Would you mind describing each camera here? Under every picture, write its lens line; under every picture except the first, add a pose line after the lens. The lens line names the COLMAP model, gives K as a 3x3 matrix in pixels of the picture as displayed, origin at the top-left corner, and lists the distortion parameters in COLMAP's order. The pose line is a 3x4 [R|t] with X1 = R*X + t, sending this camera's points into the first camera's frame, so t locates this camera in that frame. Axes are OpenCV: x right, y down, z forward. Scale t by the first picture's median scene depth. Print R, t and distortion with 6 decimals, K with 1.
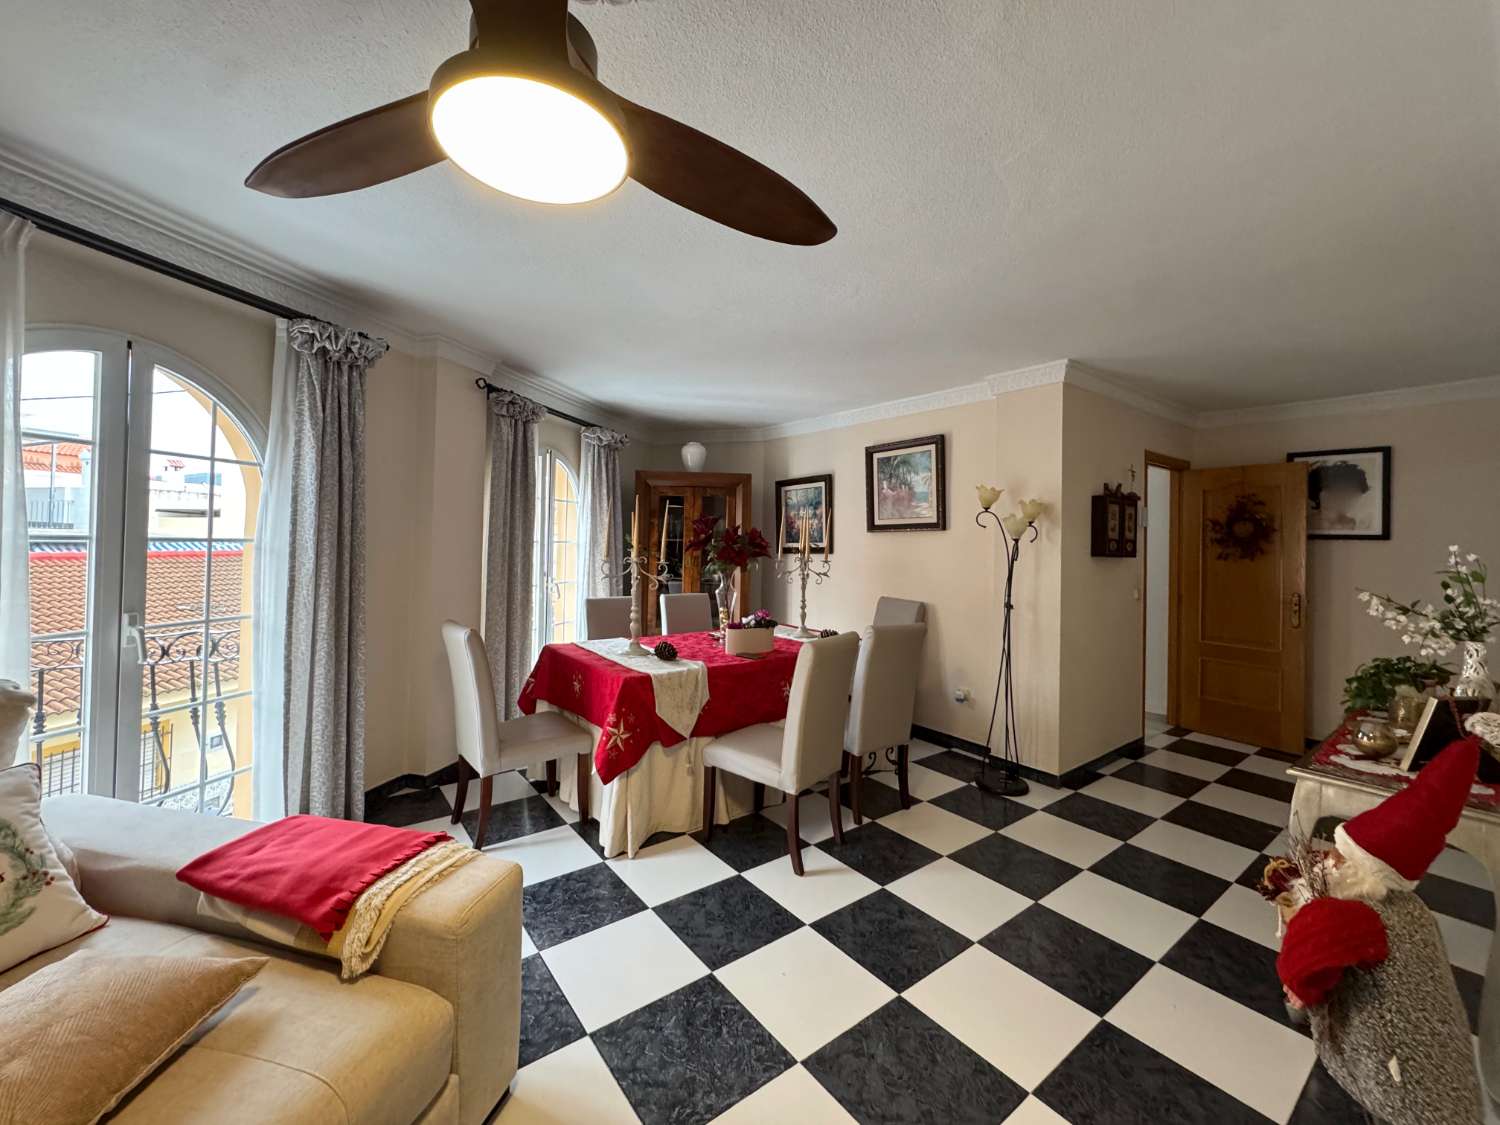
lens RADIAL K [[607.1, 0, 752.7], [0, 607.1, 536.6], [0, 0, 1]] dist [-0.002831, 0.000278]
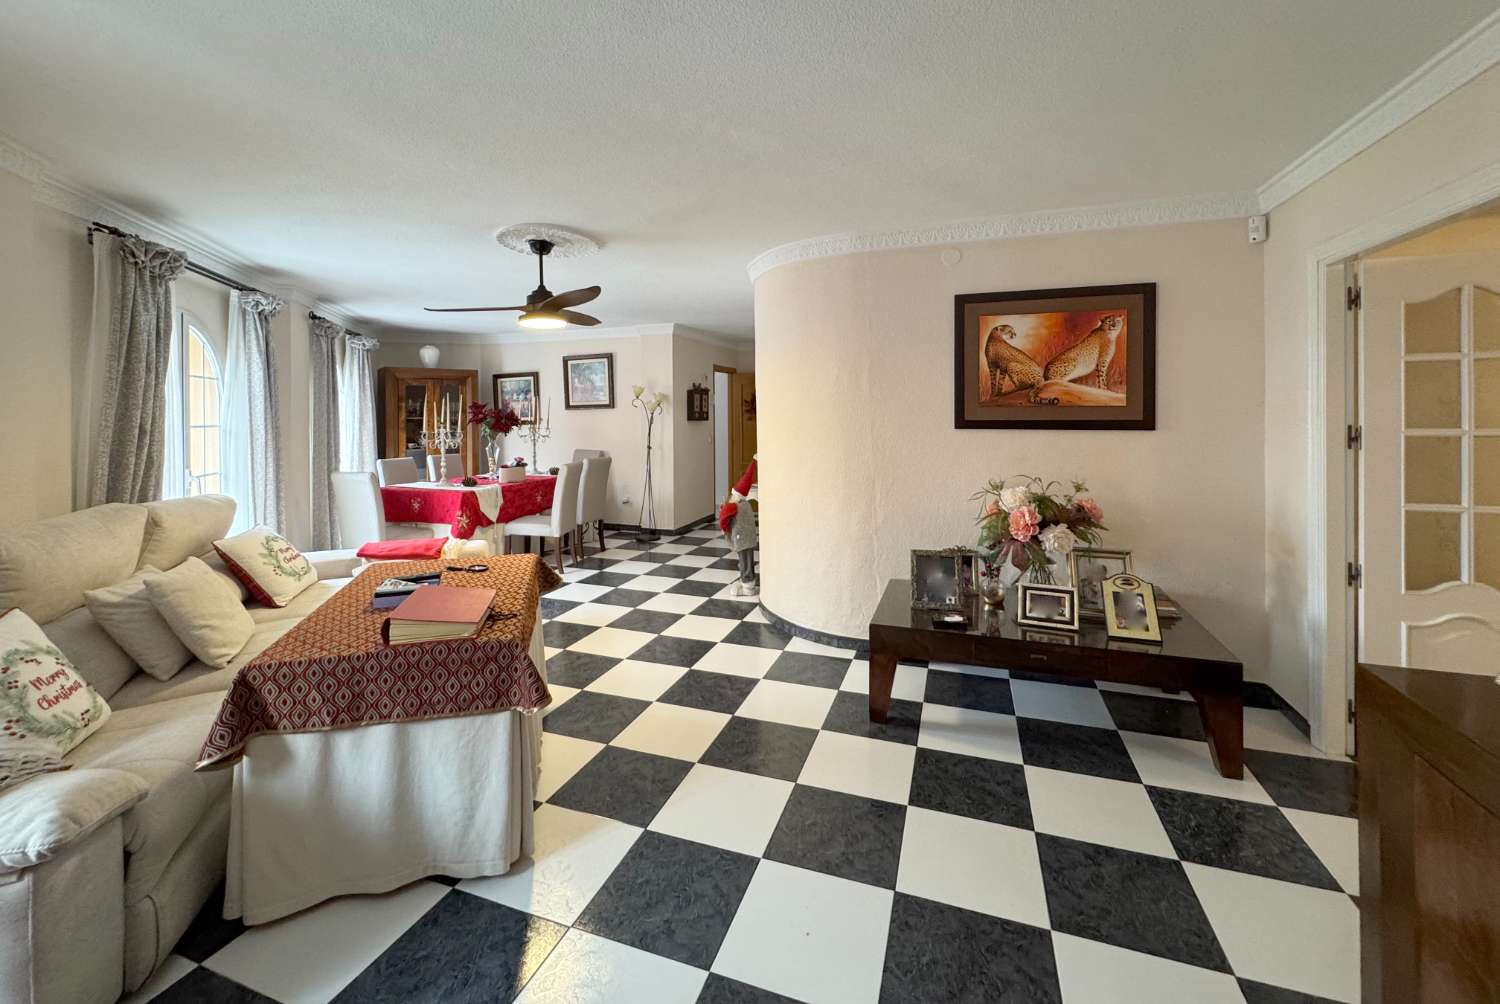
lens RADIAL K [[608.4, 0, 747.6], [0, 608.4, 415.8], [0, 0, 1]] dist [0.000097, 0.000058]
pose [[0.840524, -0.025569, 0.541170, -0.326782], [0.017110, 0.999640, 0.020657, -0.019763], [-0.541503, -0.008103, 0.840660, -0.722846]]
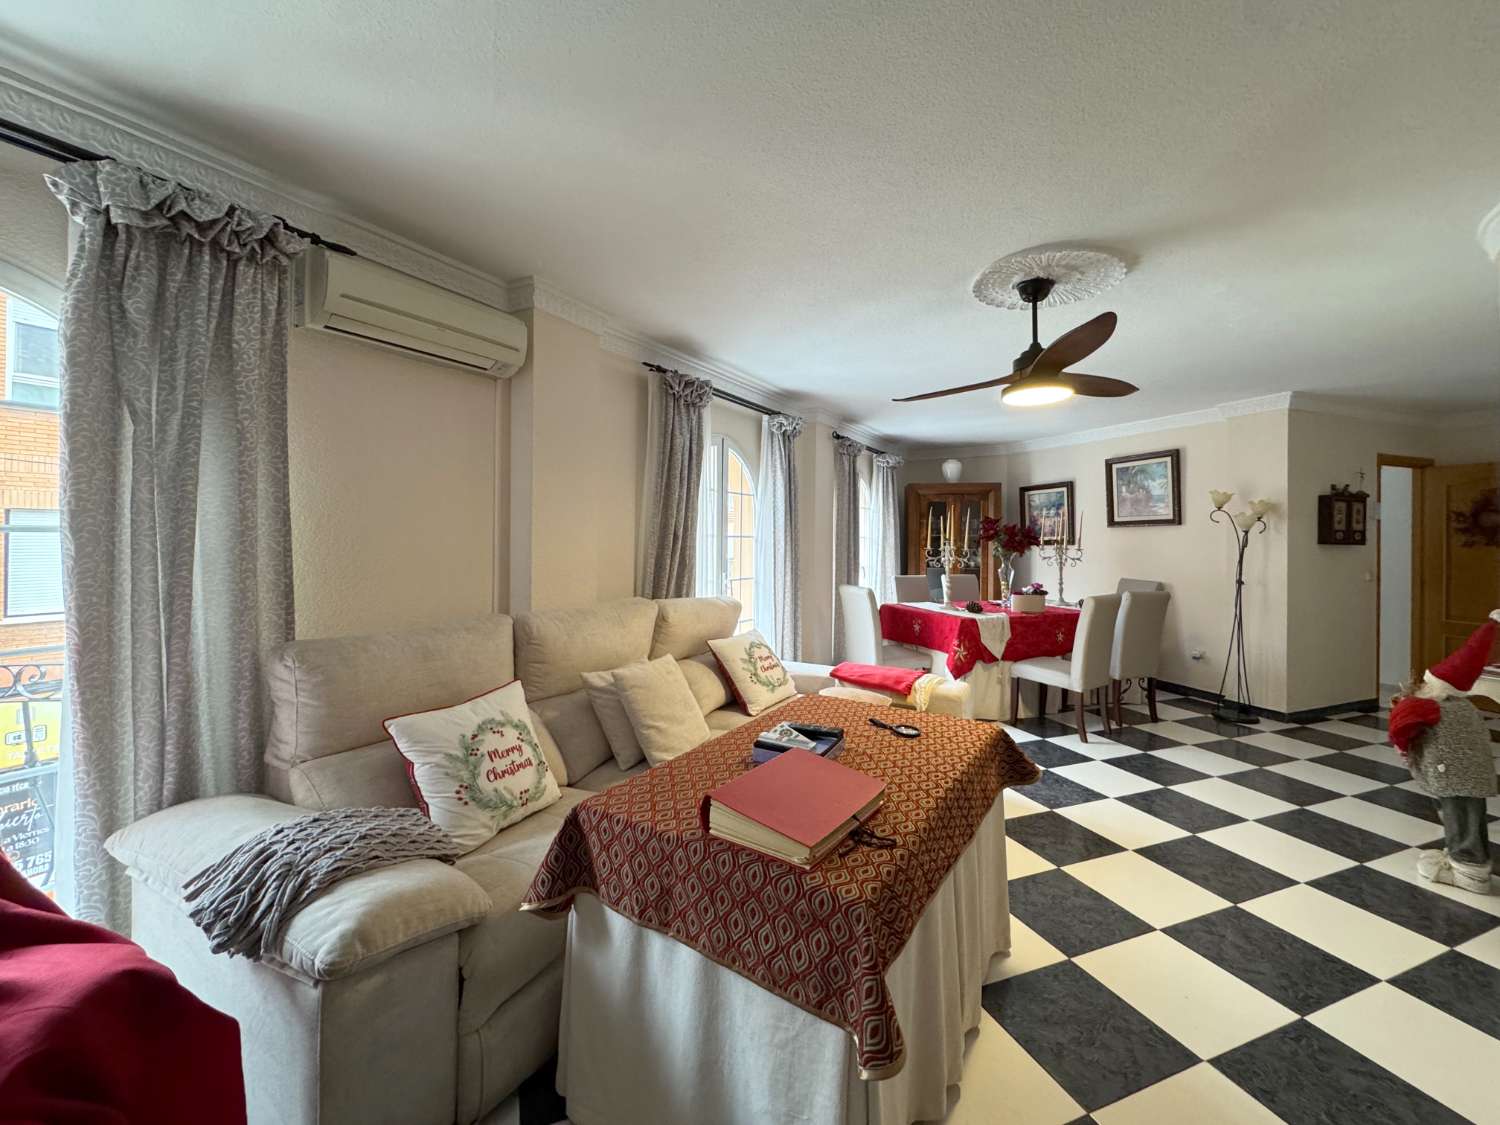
lens RADIAL K [[607.1, 0, 752.7], [0, 607.1, 536.6], [0, 0, 1]] dist [-0.002831, 0.000278]
pose [[0.959460, -0.010496, -0.281650, -0.193821], [0.011675, 0.999929, 0.002507, 0.000391], [0.281604, -0.005693, 0.959514, -0.490127]]
